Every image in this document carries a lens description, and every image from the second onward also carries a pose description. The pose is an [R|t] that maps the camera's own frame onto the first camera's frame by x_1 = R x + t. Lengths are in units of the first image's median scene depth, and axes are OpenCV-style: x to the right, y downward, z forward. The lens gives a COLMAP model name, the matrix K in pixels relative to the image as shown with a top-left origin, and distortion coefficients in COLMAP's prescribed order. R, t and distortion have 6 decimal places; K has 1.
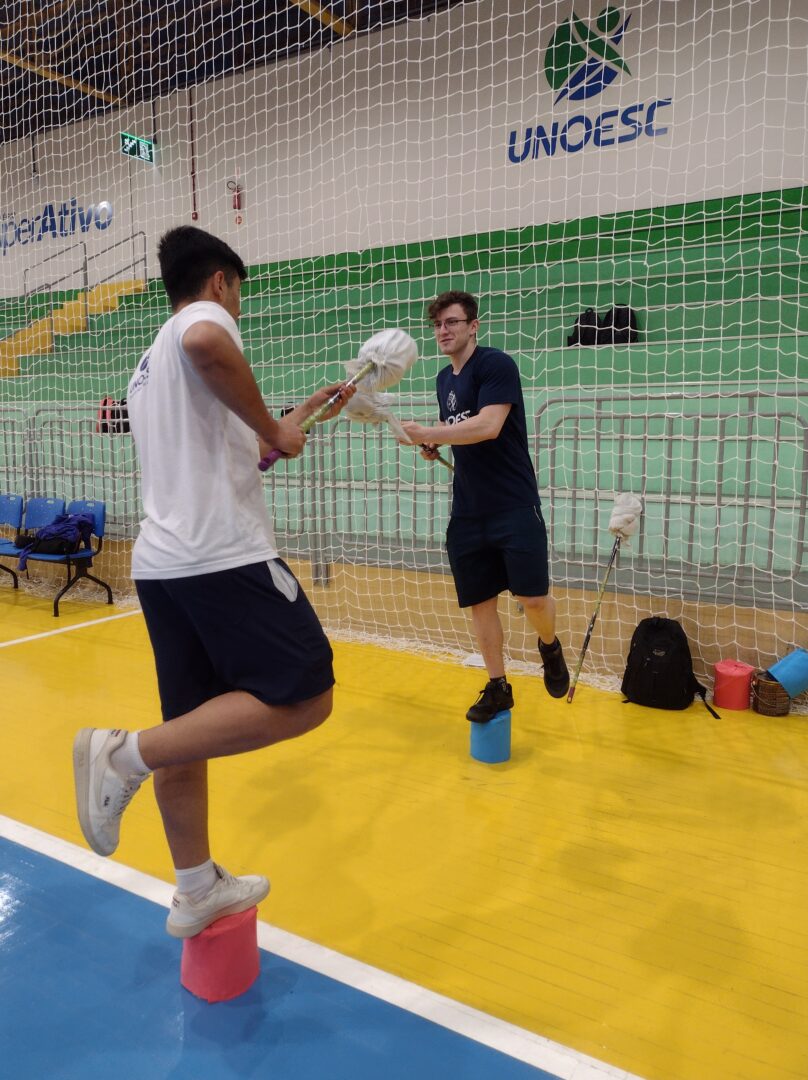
lens RADIAL K [[823.1, 0, 396.8], [0, 823.1, 533.1], [0, 0, 1]] dist [0.051022, -0.016107]
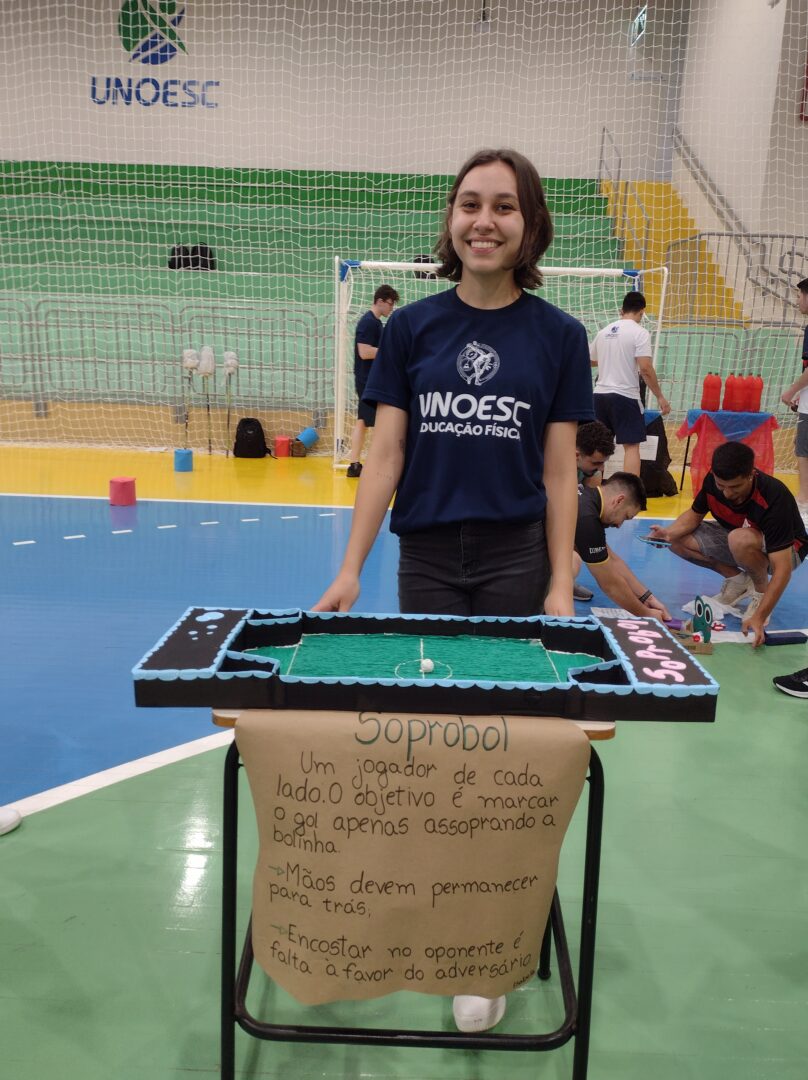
lens RADIAL K [[823.1, 0, 398.8], [0, 823.1, 544.5], [0, 0, 1]] dist [0.051022, -0.016107]
pose [[0.864985, -0.087395, 0.494129, -0.319832], [0.029134, 0.991802, 0.124418, 0.133386], [-0.500951, -0.093224, 0.860440, -0.785609]]
